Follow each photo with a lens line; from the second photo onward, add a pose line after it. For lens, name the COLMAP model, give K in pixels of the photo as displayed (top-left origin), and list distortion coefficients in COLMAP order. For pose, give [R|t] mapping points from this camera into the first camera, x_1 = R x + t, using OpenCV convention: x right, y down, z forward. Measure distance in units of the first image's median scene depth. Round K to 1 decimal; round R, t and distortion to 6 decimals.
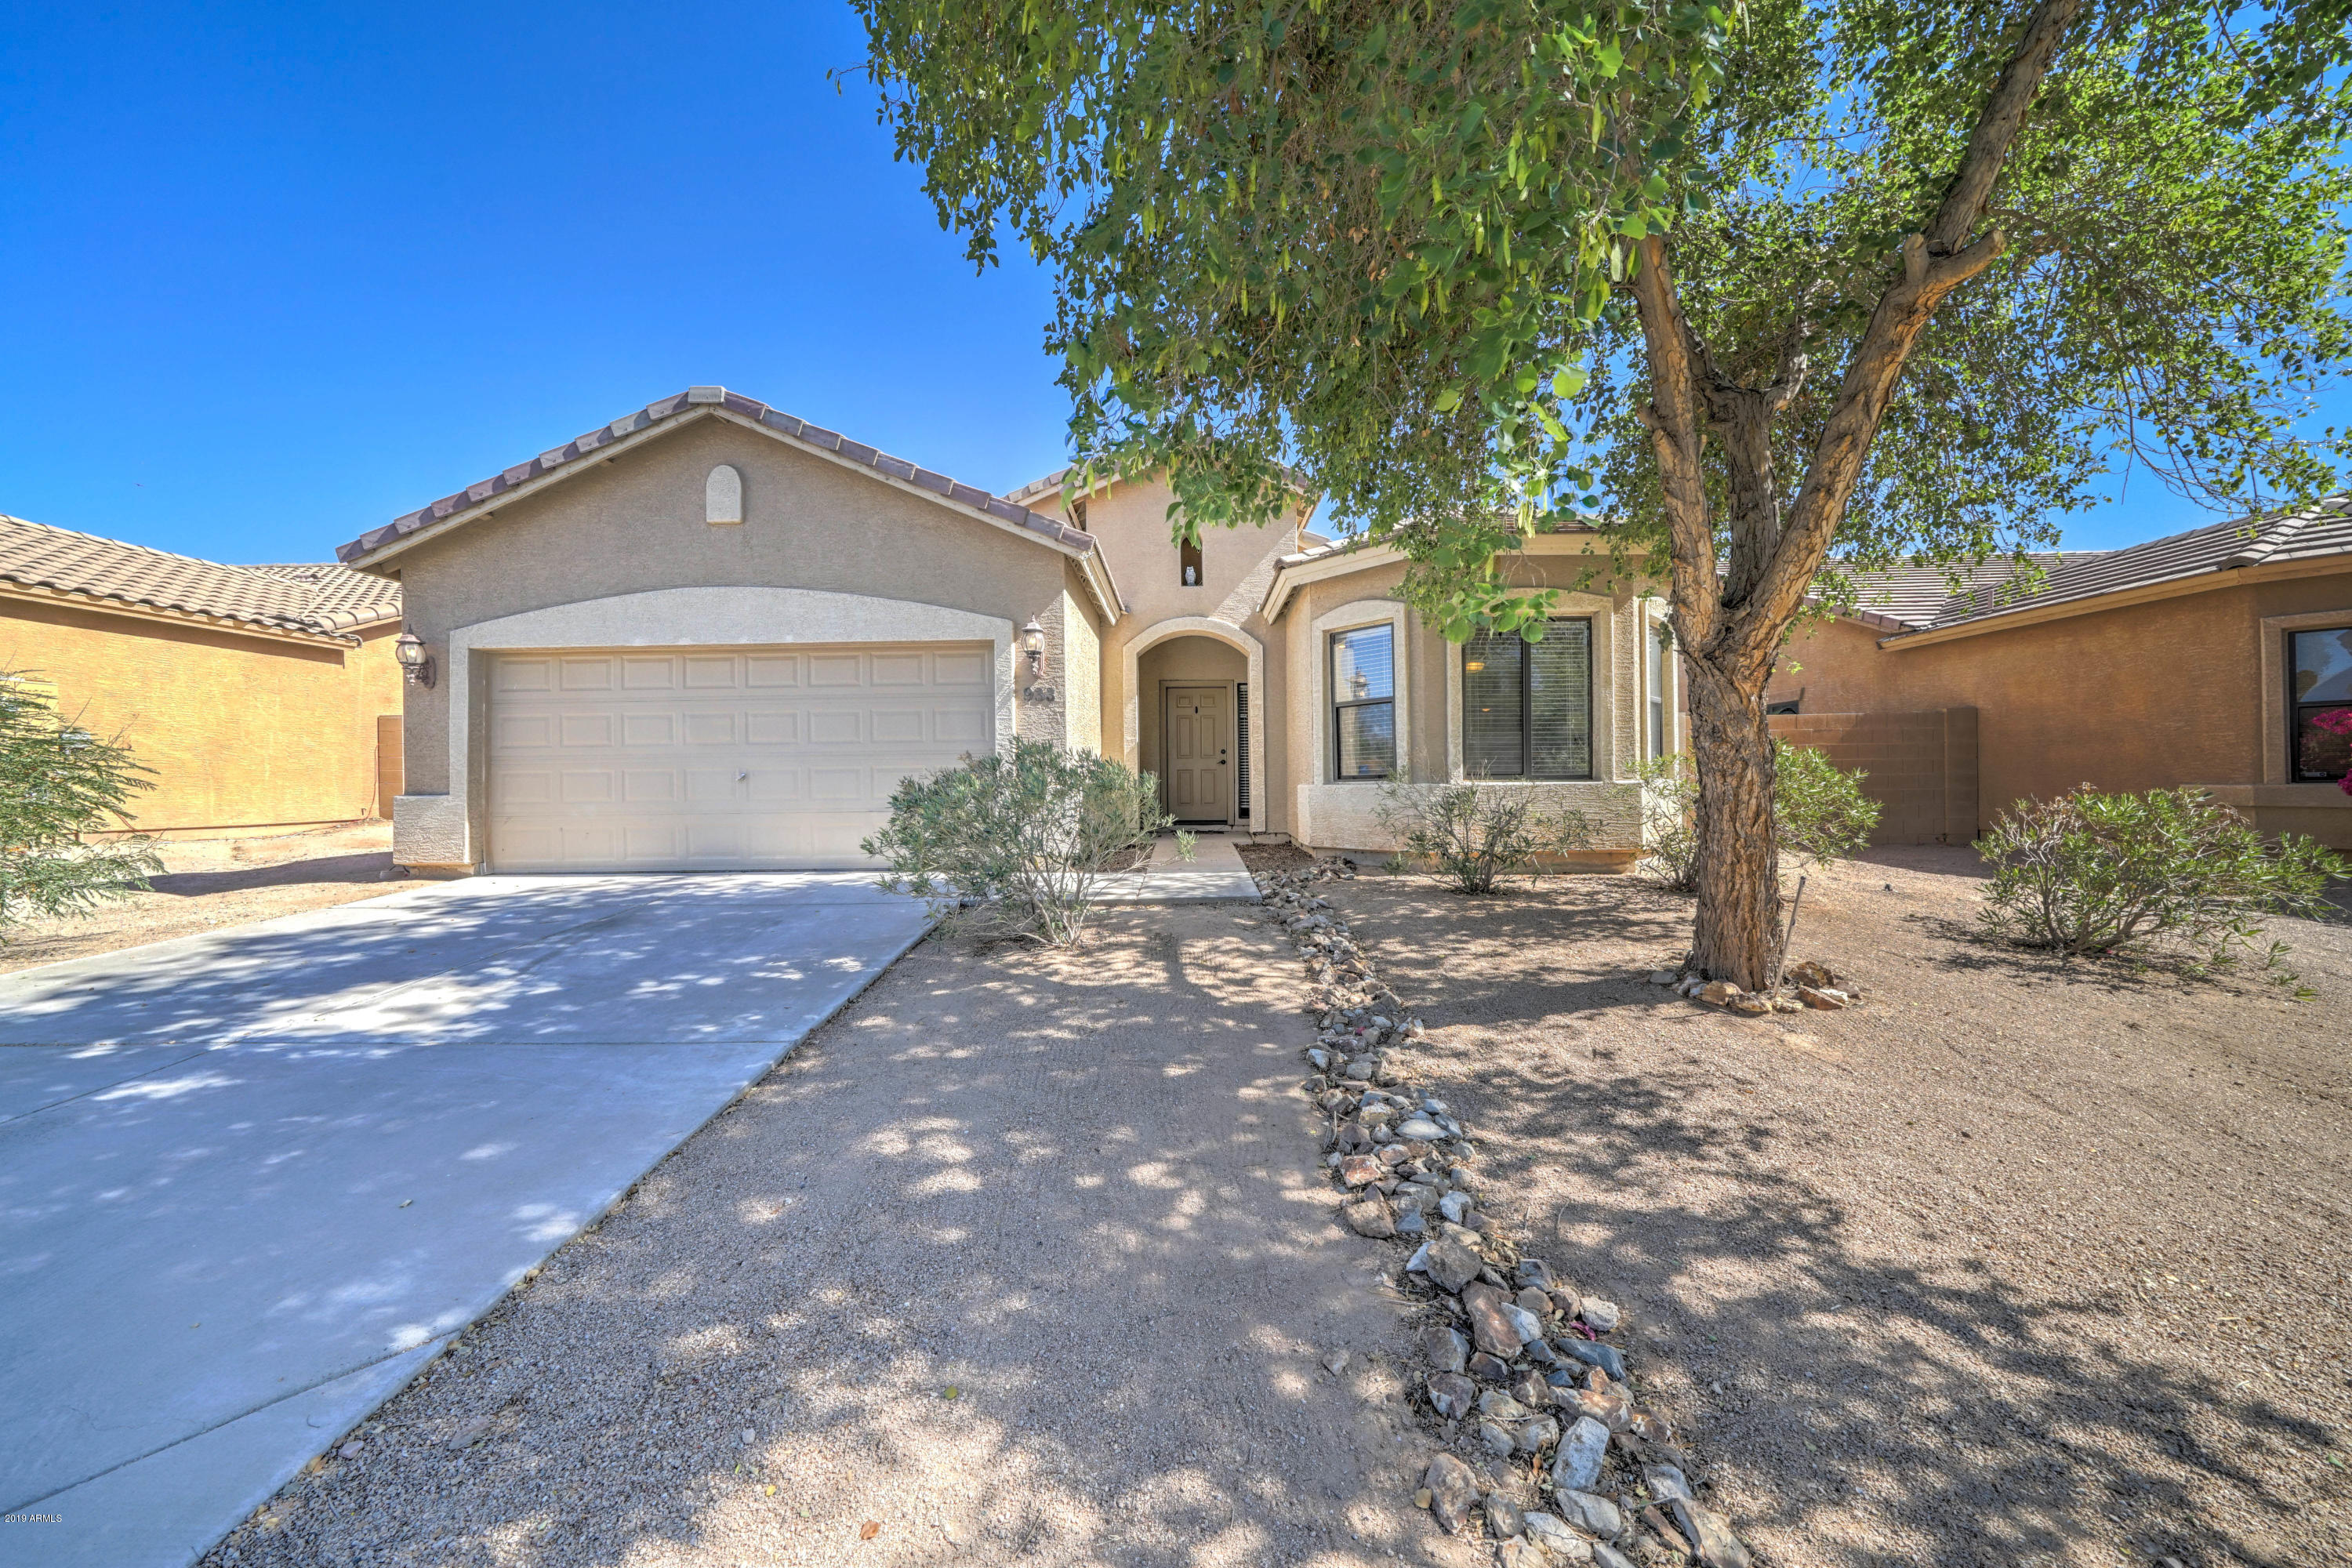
lens RADIAL K [[803.6, 0, 1182.2], [0, 803.6, 778.7], [0, 0, 1]] dist [-0.005325, 0.000355]
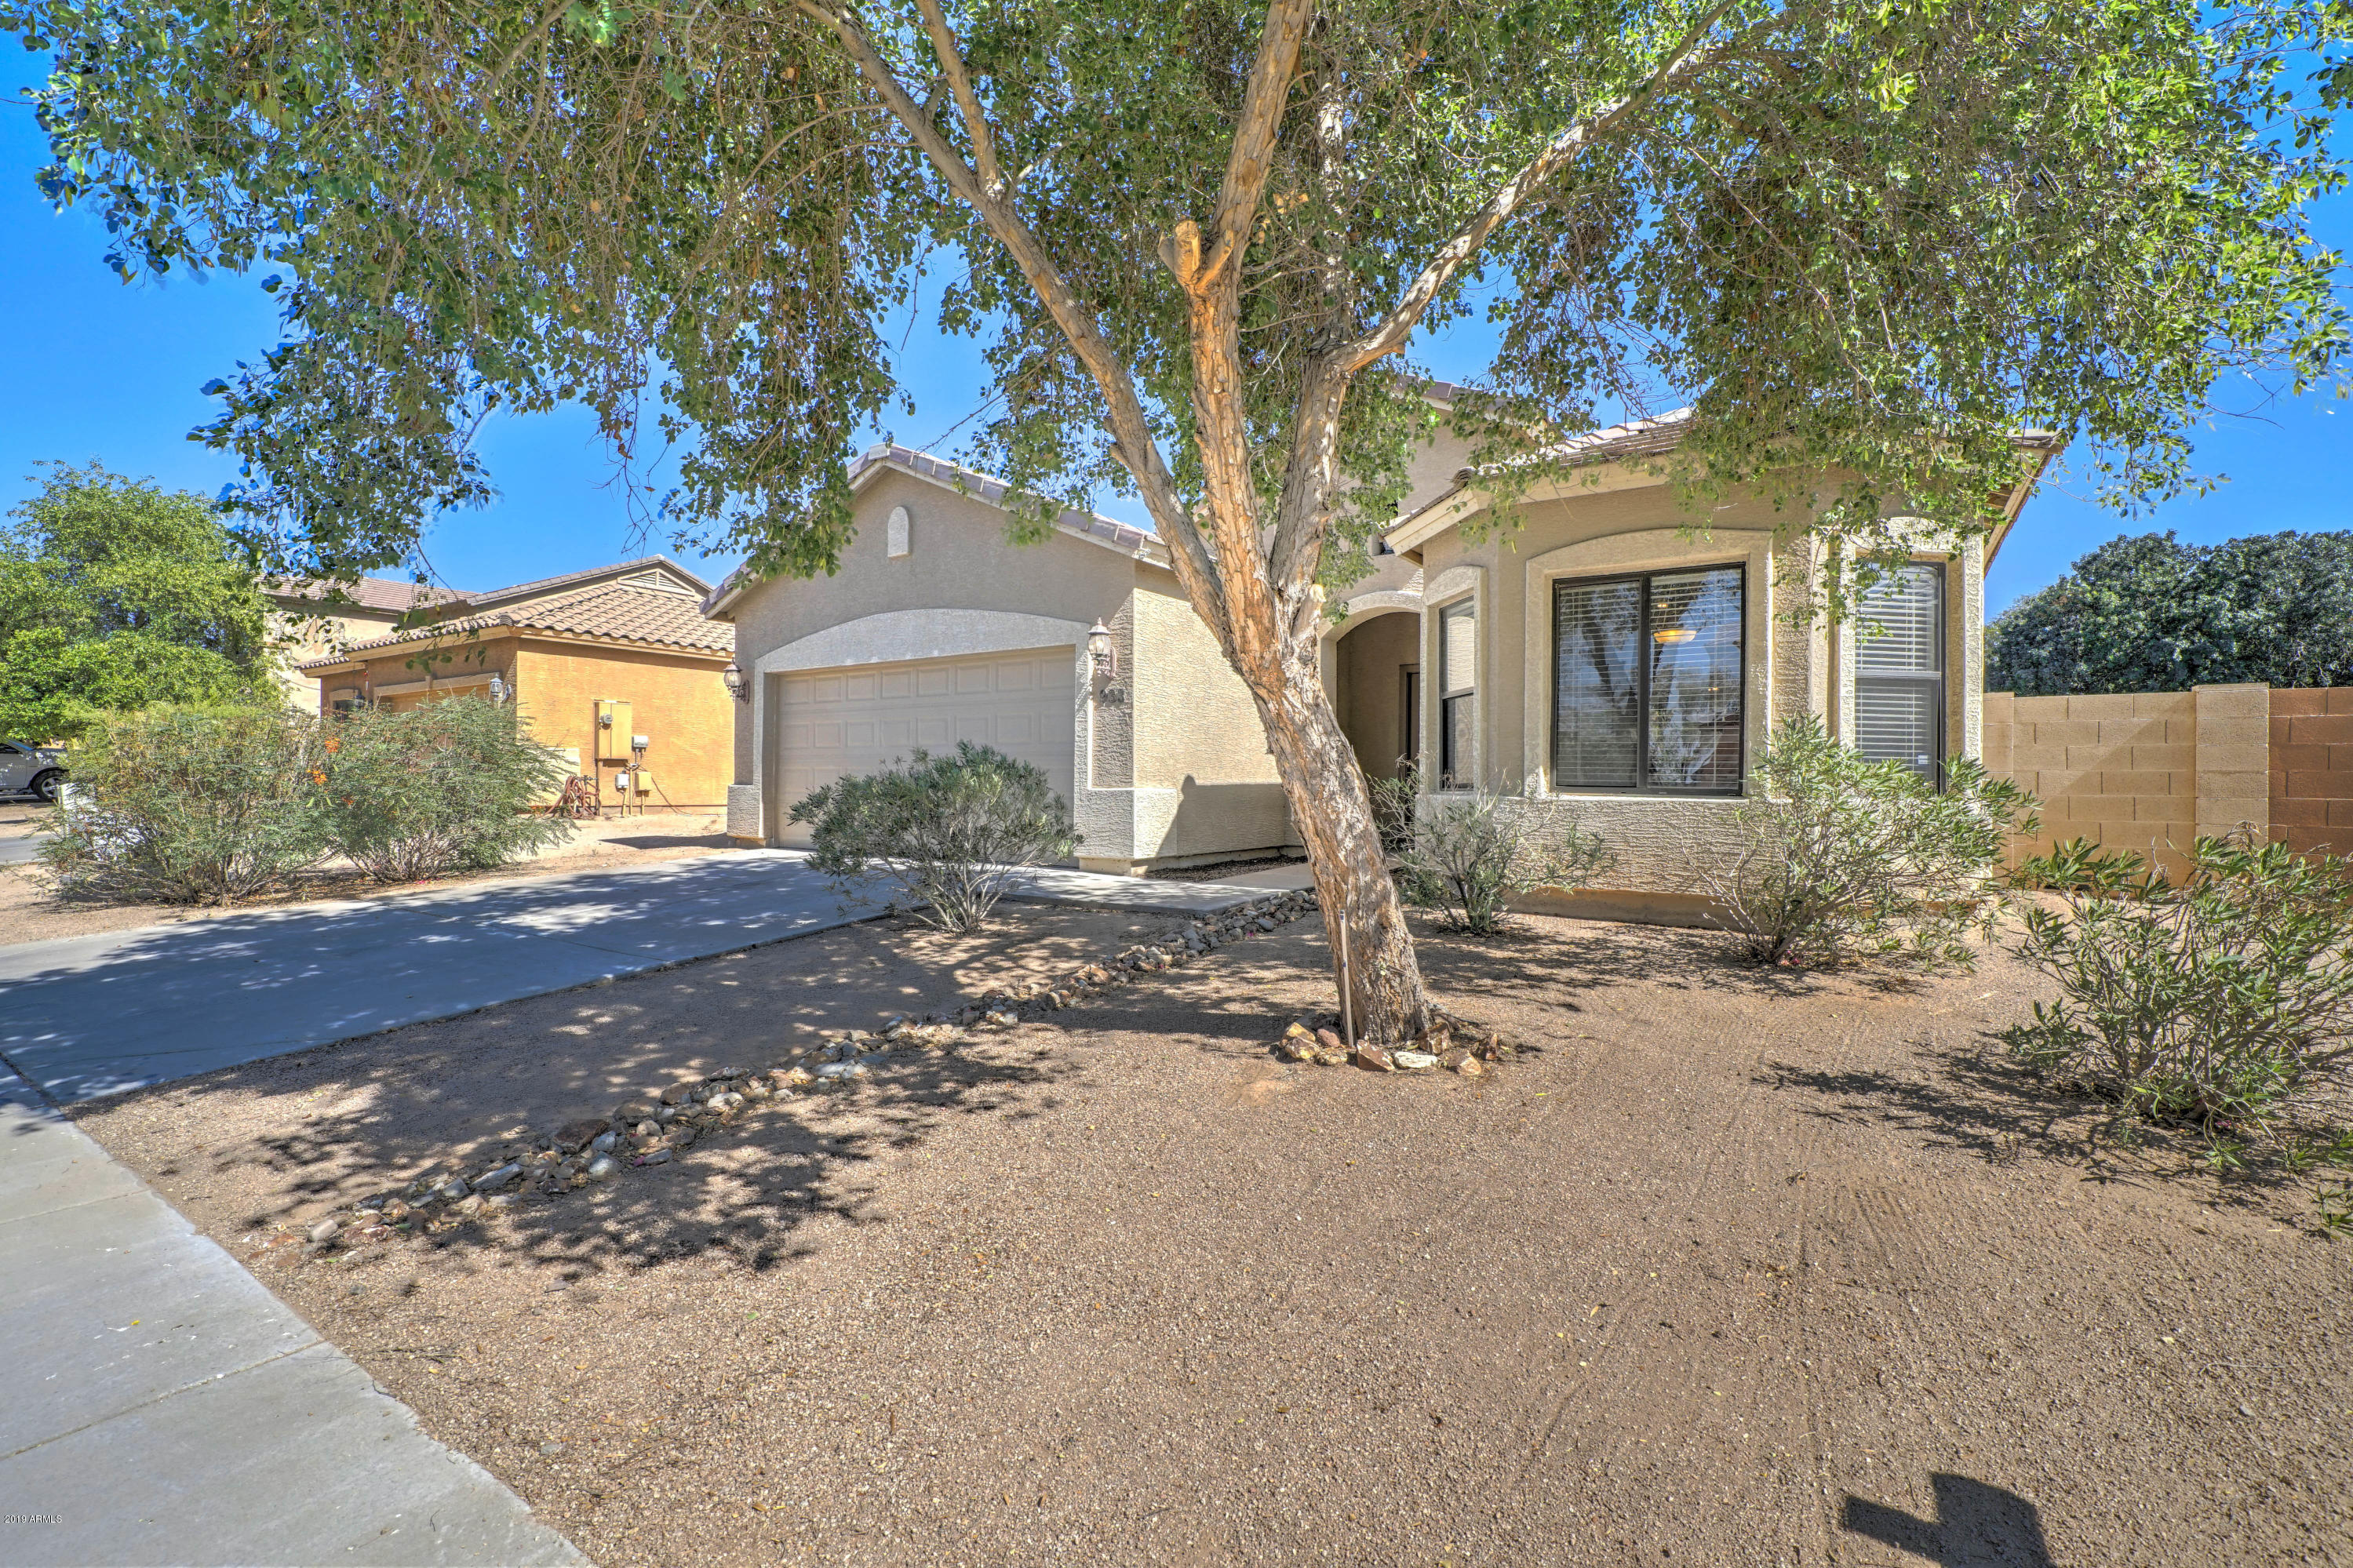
lens RADIAL K [[1023.6, 0, 1170.0], [0, 1023.6, 780.9], [0, 0, 1]] dist [0.010961, -0.000193]
pose [[0.830212, 0.018295, -0.557147, 0.595094], [-0.014626, 0.999832, 0.011037, -0.014629], [0.557256, -0.001014, 0.830340, -0.017837]]
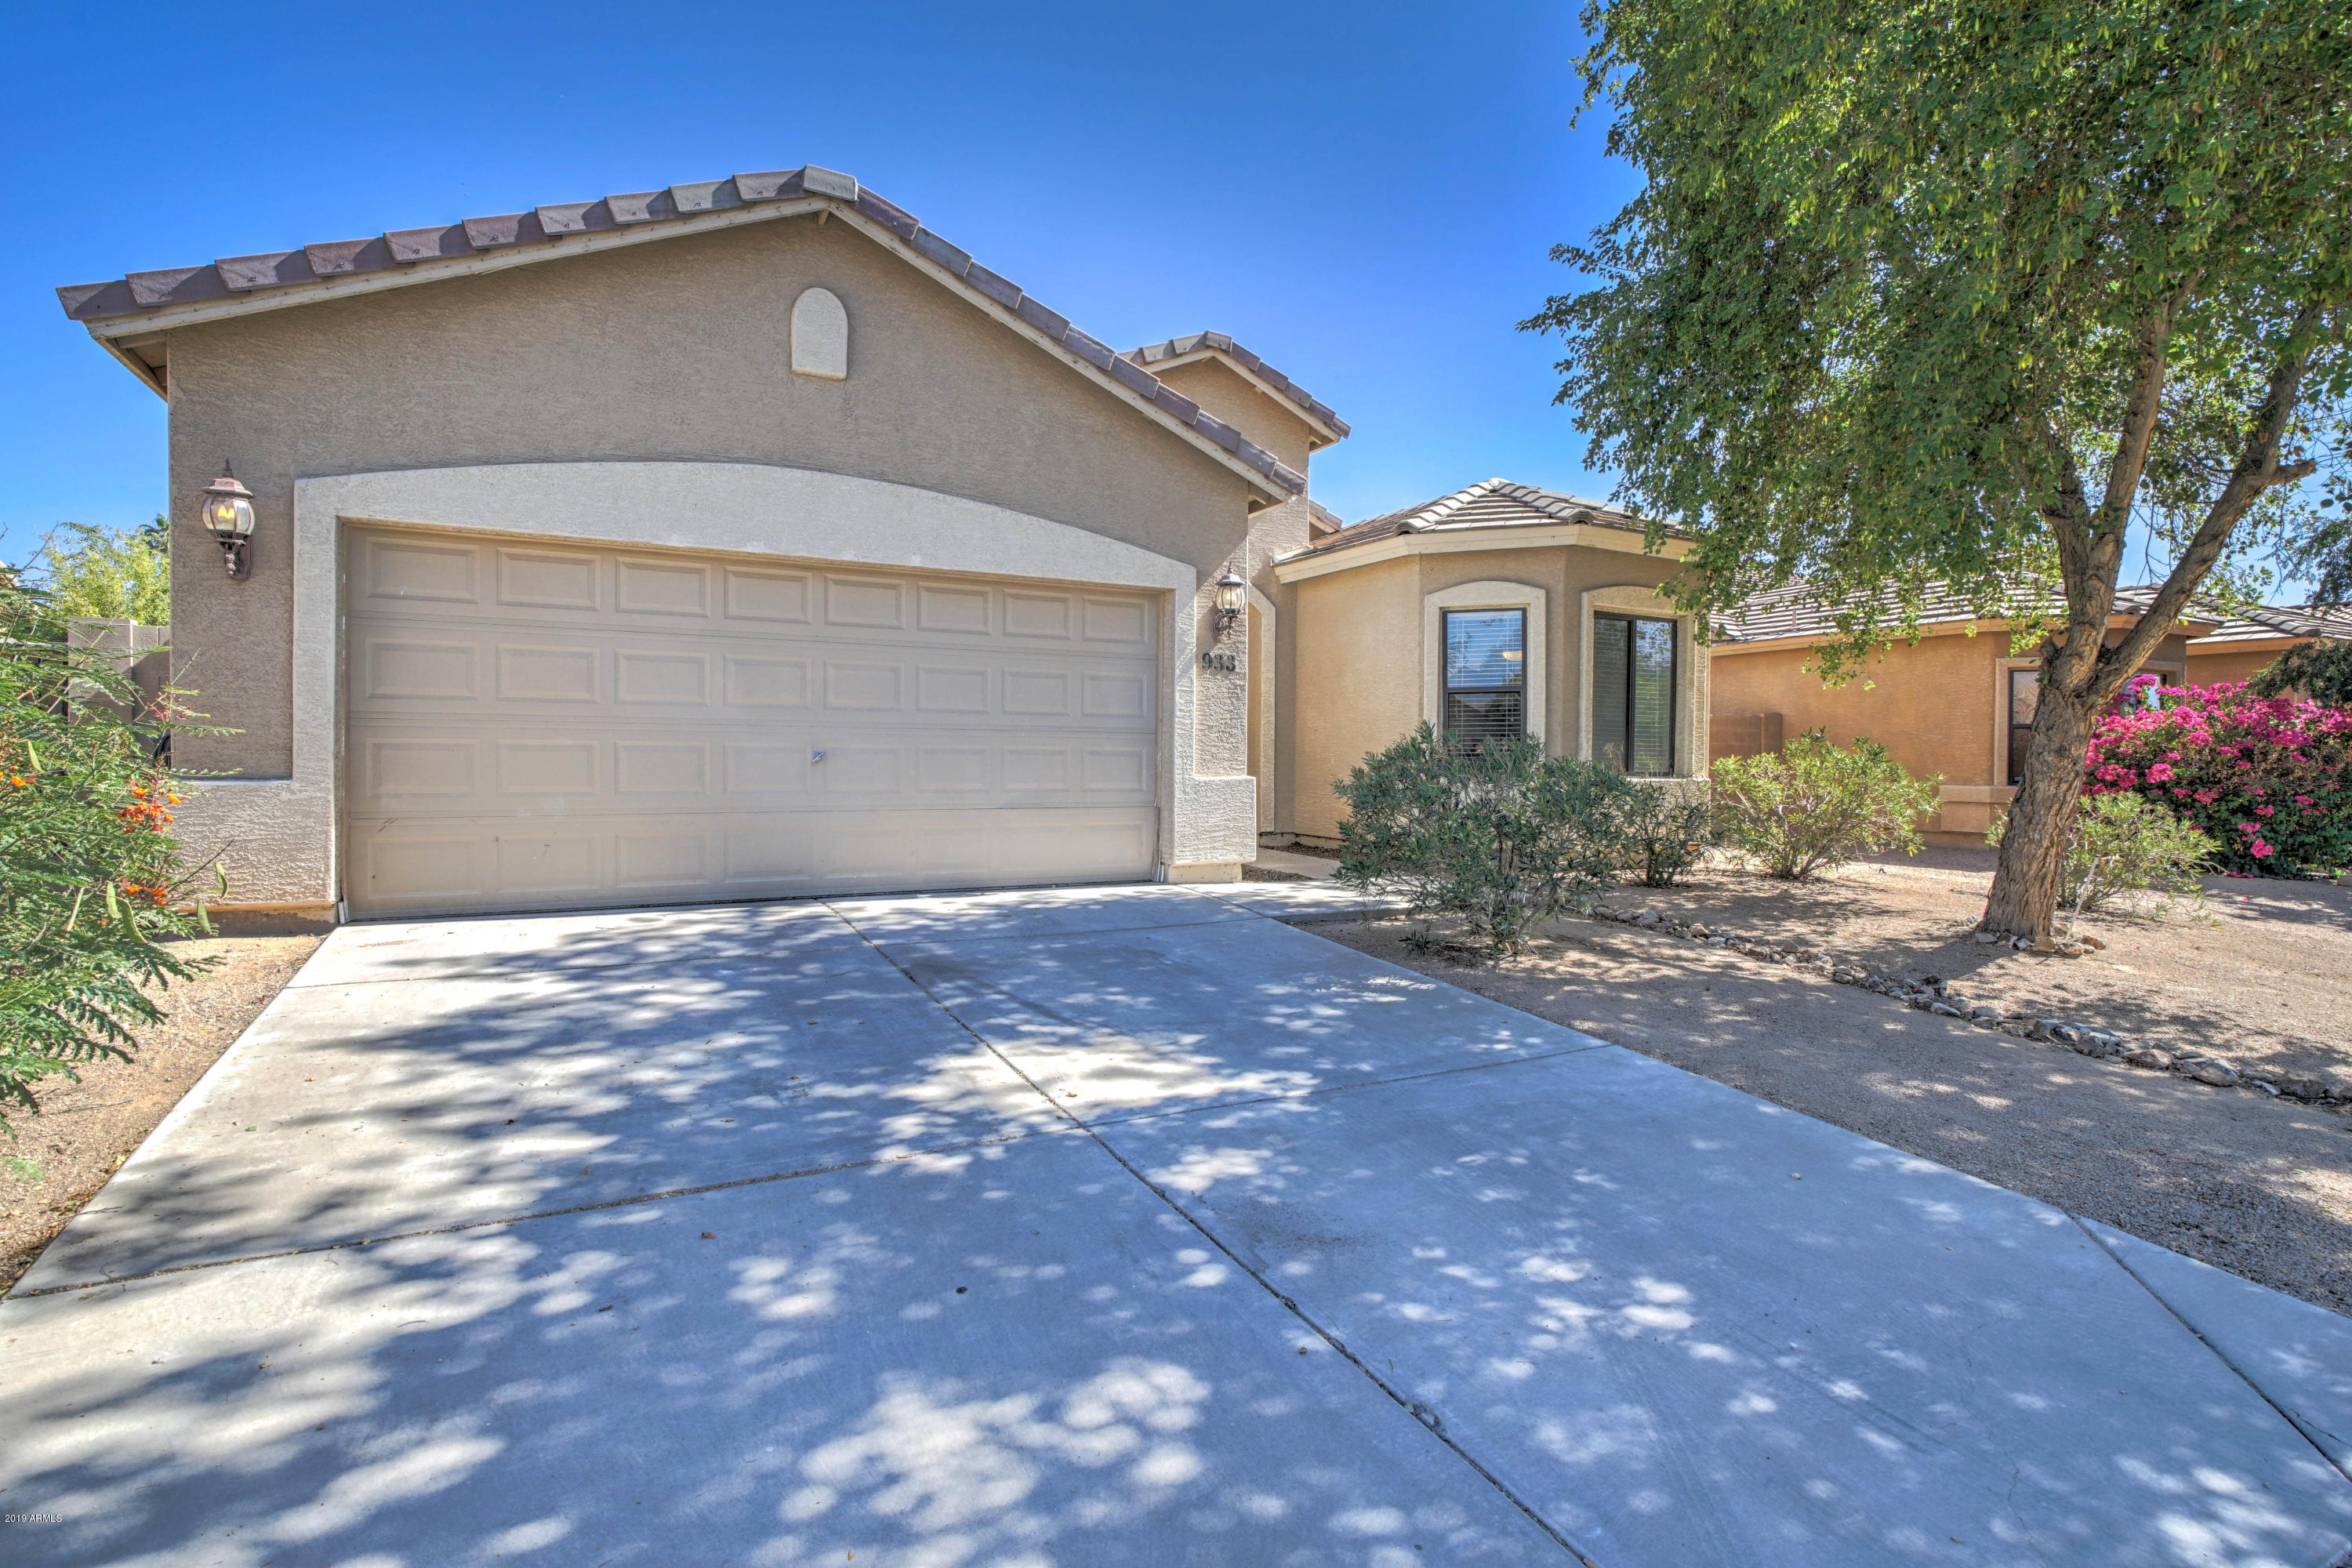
lens RADIAL K [[1115.3, 0, 1168.2], [0, 1115.3, 788.2], [0, 0, 1]] dist [0.006257, 0.000775]
pose [[0.879742, 0.006737, 0.475404, -0.756957], [-0.016494, 0.999730, 0.016354, 0.004241], [-0.475166, -0.022229, 0.879616, 0.036366]]
